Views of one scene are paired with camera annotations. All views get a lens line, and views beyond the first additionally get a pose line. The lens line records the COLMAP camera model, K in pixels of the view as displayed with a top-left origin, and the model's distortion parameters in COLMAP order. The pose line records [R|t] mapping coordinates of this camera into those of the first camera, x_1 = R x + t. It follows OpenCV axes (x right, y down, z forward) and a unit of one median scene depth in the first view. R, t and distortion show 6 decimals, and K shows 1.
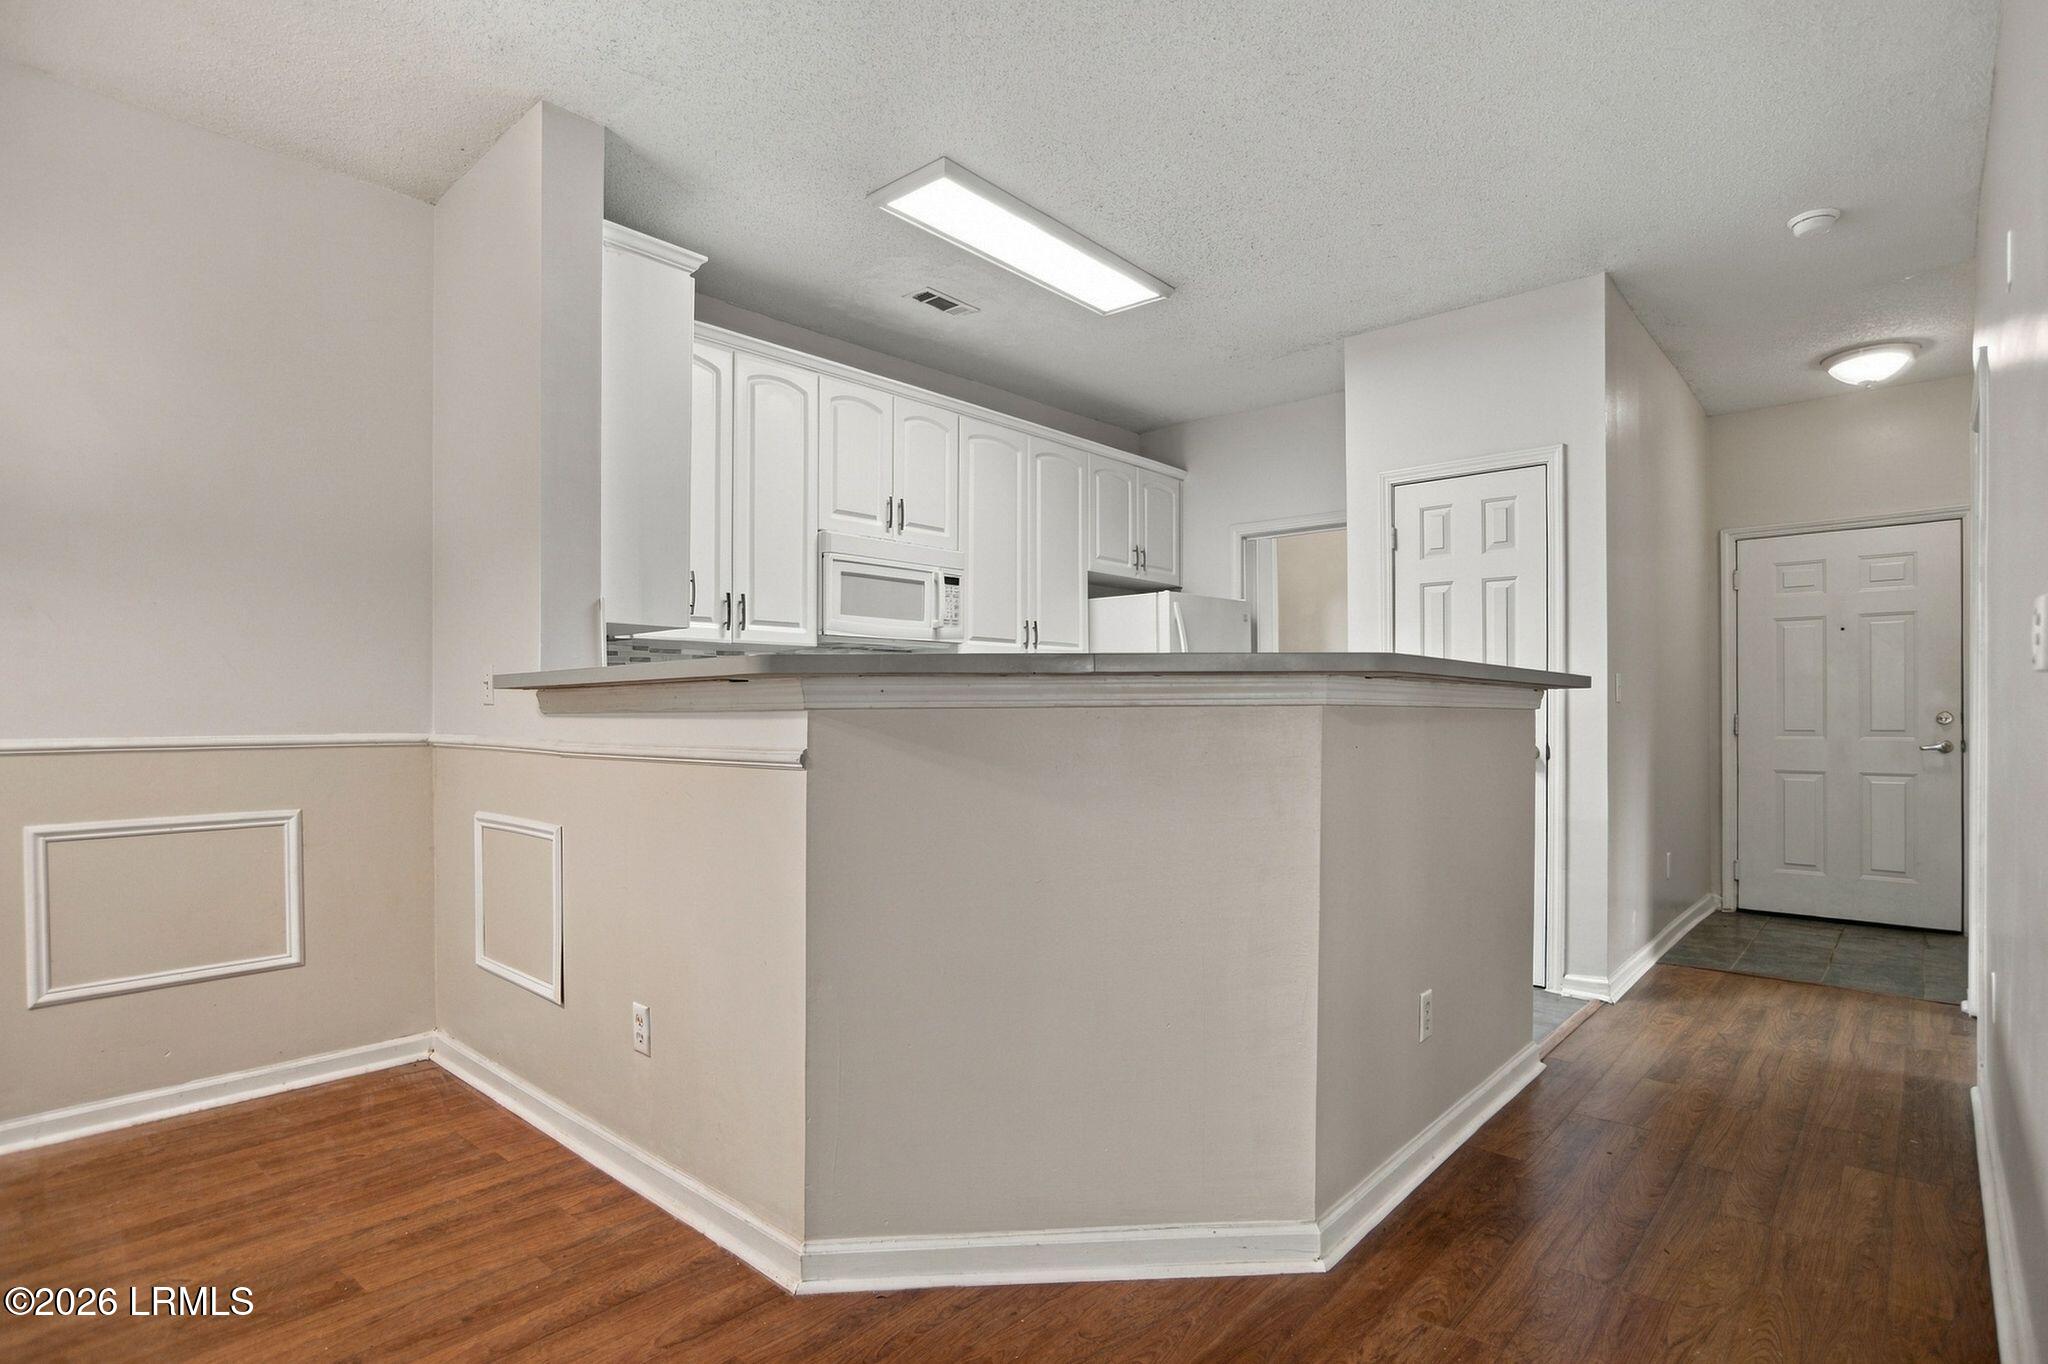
lens RADIAL K [[1023.2, 0, 1012.0], [0, 1023.2, 707.5], [0, 0, 1]] dist [-0.012496, 0.000645]
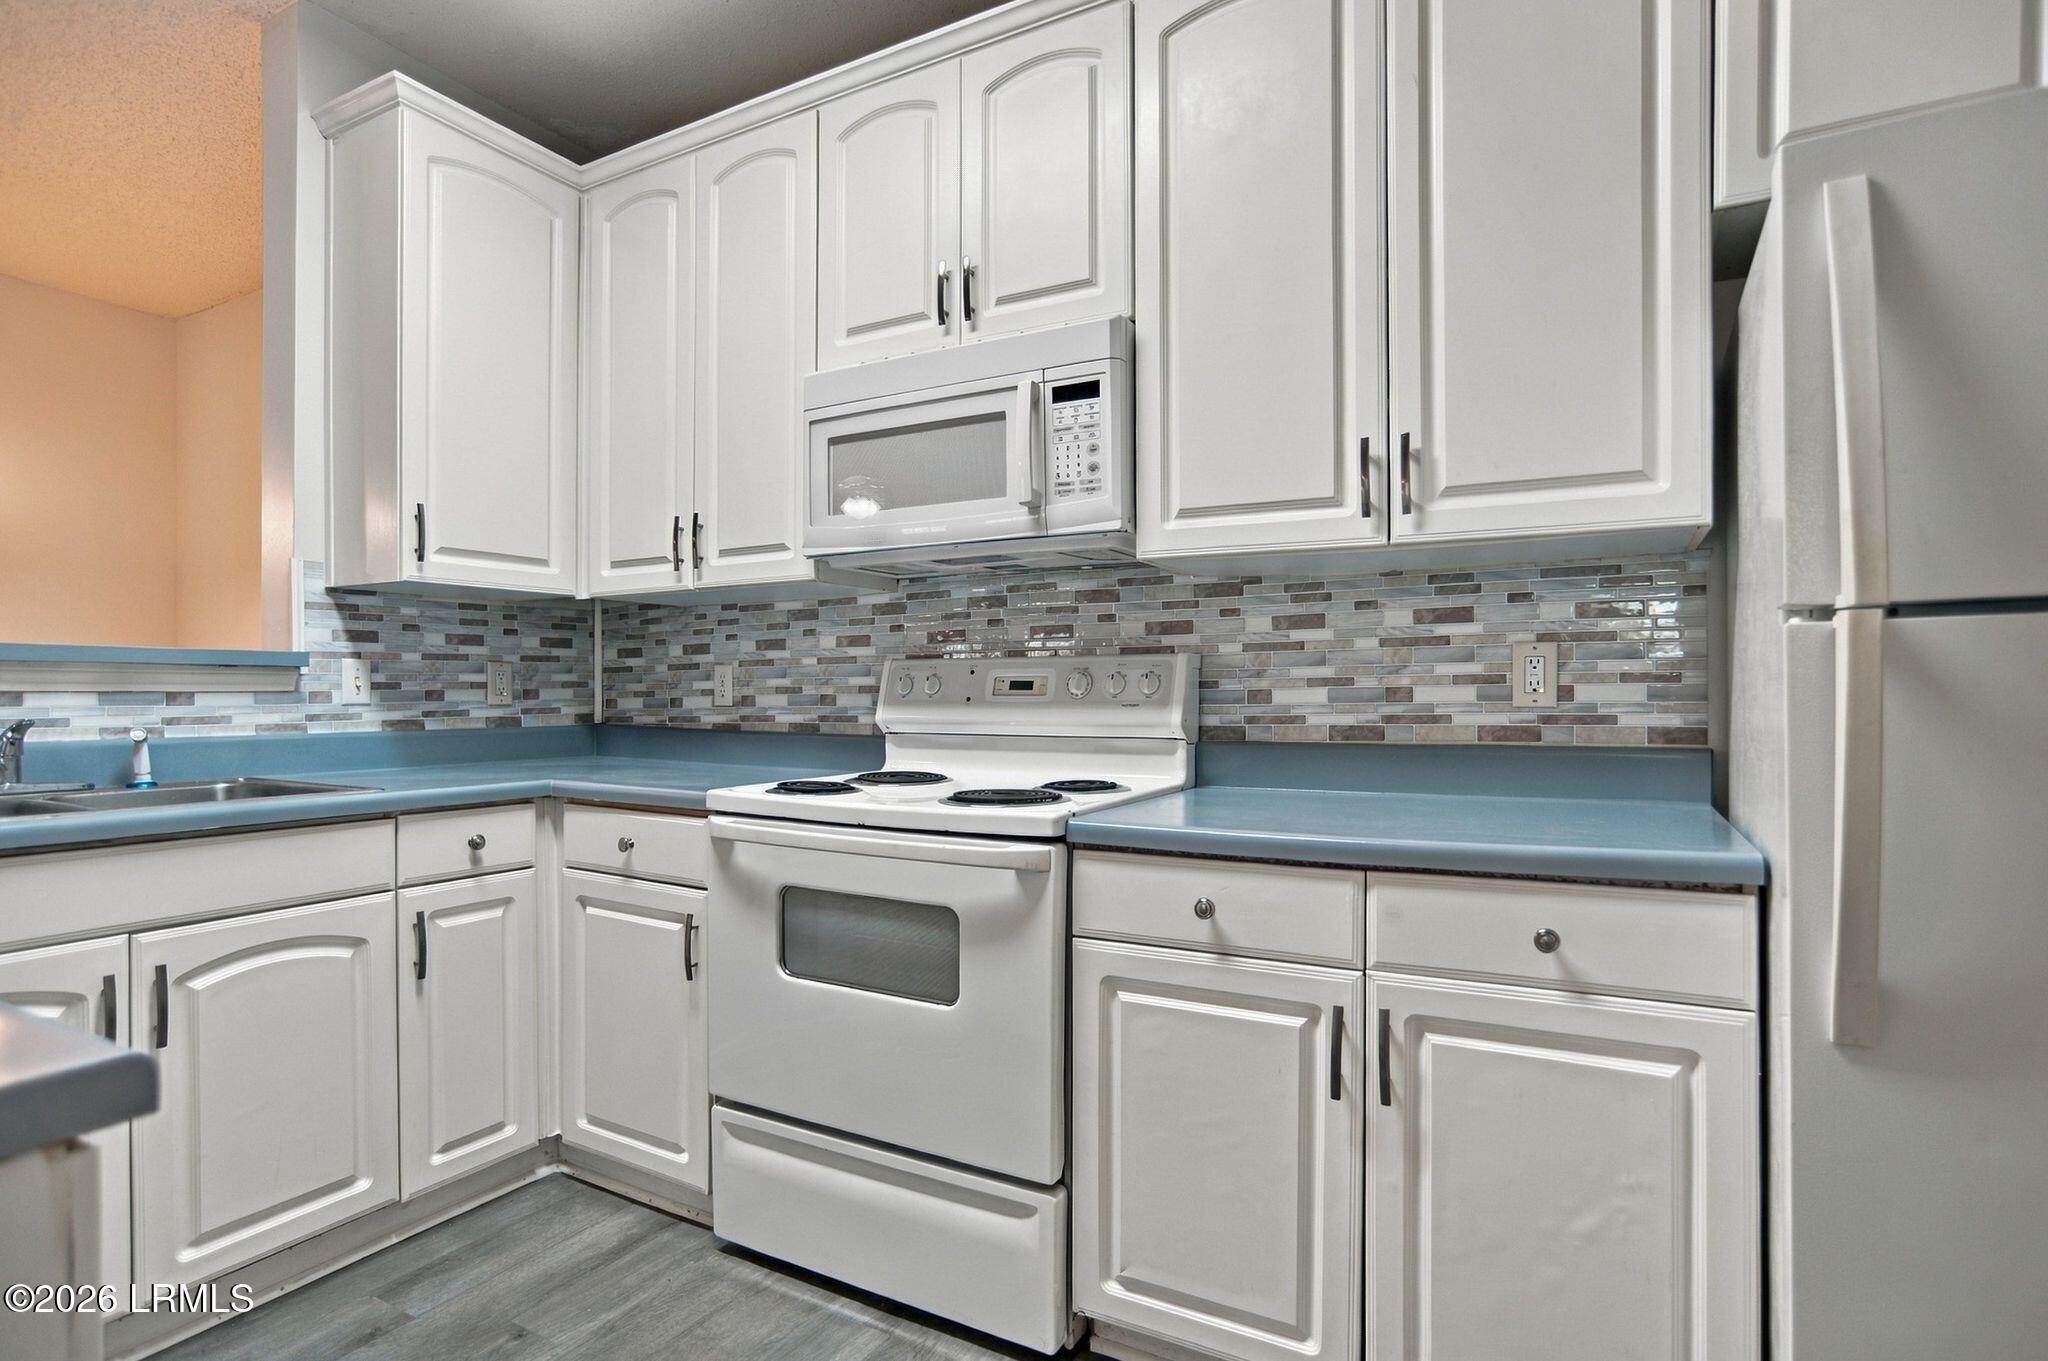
lens RADIAL K [[1037.8, 0, 1047.1], [0, 1037.8, 690.0], [0, 0, 1]] dist [-0.064737, 0.044172]
pose [[0.242365, 0.004103, -0.970176, 0.433471], [0.004465, 0.999976, 0.005344, -0.000055], [0.970175, -0.005627, 0.242341, 1.057080]]
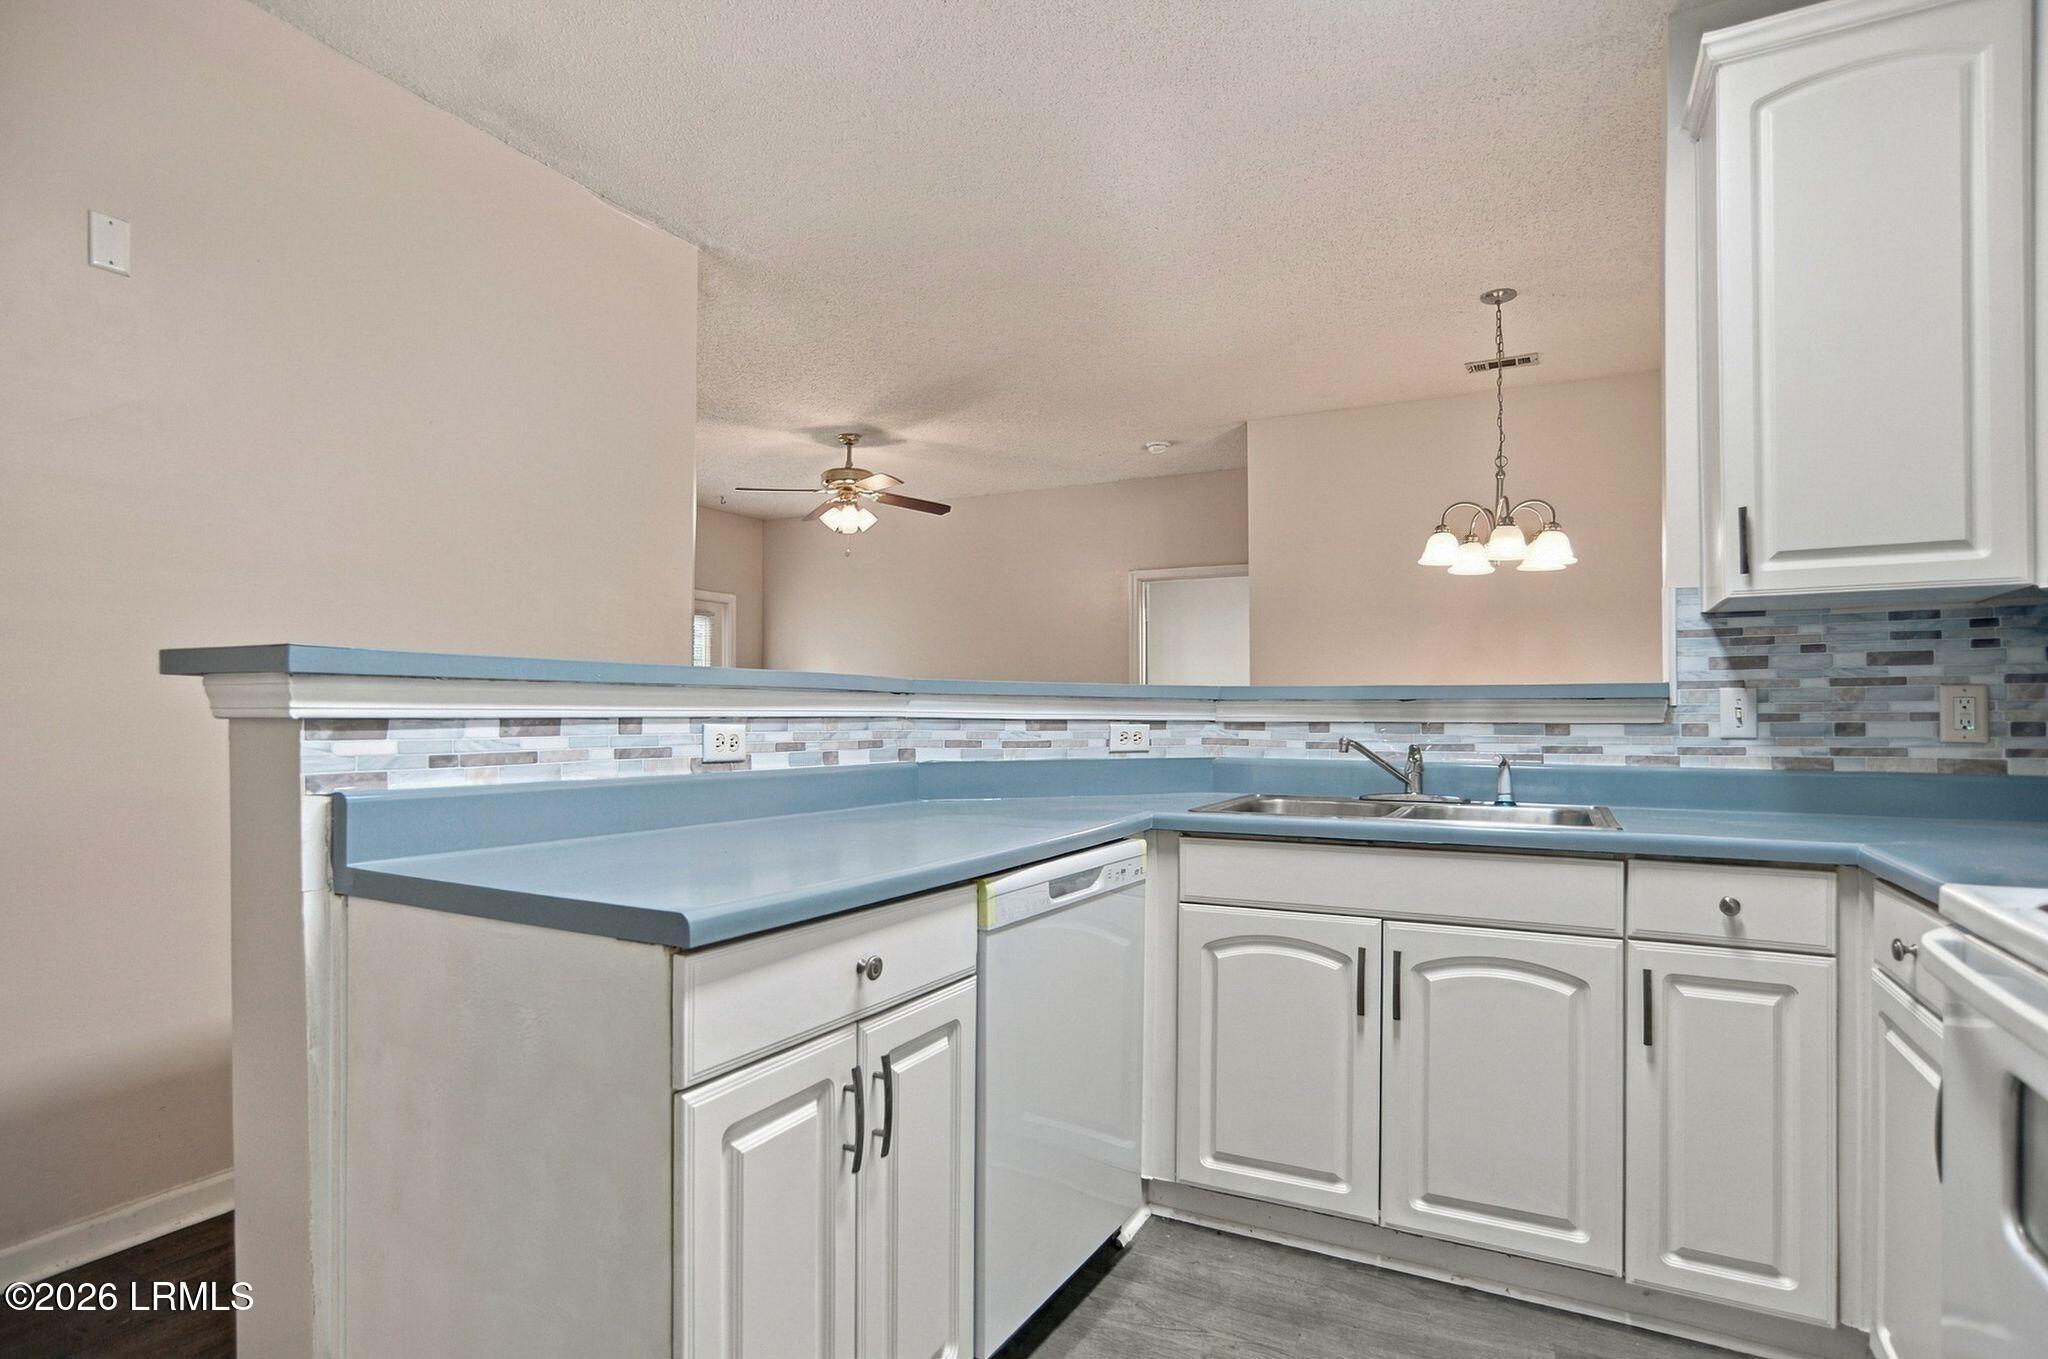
lens RADIAL K [[1039.0, 0, 1030.1], [0, 1039.0, 712.7], [0, 0, 1]] dist [-0.047519, 0.034355]
pose [[-0.964275, -0.000082, -0.264902, 0.238837], [0.002894, 0.999937, -0.010846, 0.001216], [0.264886, -0.011225, -0.964214, 1.259790]]
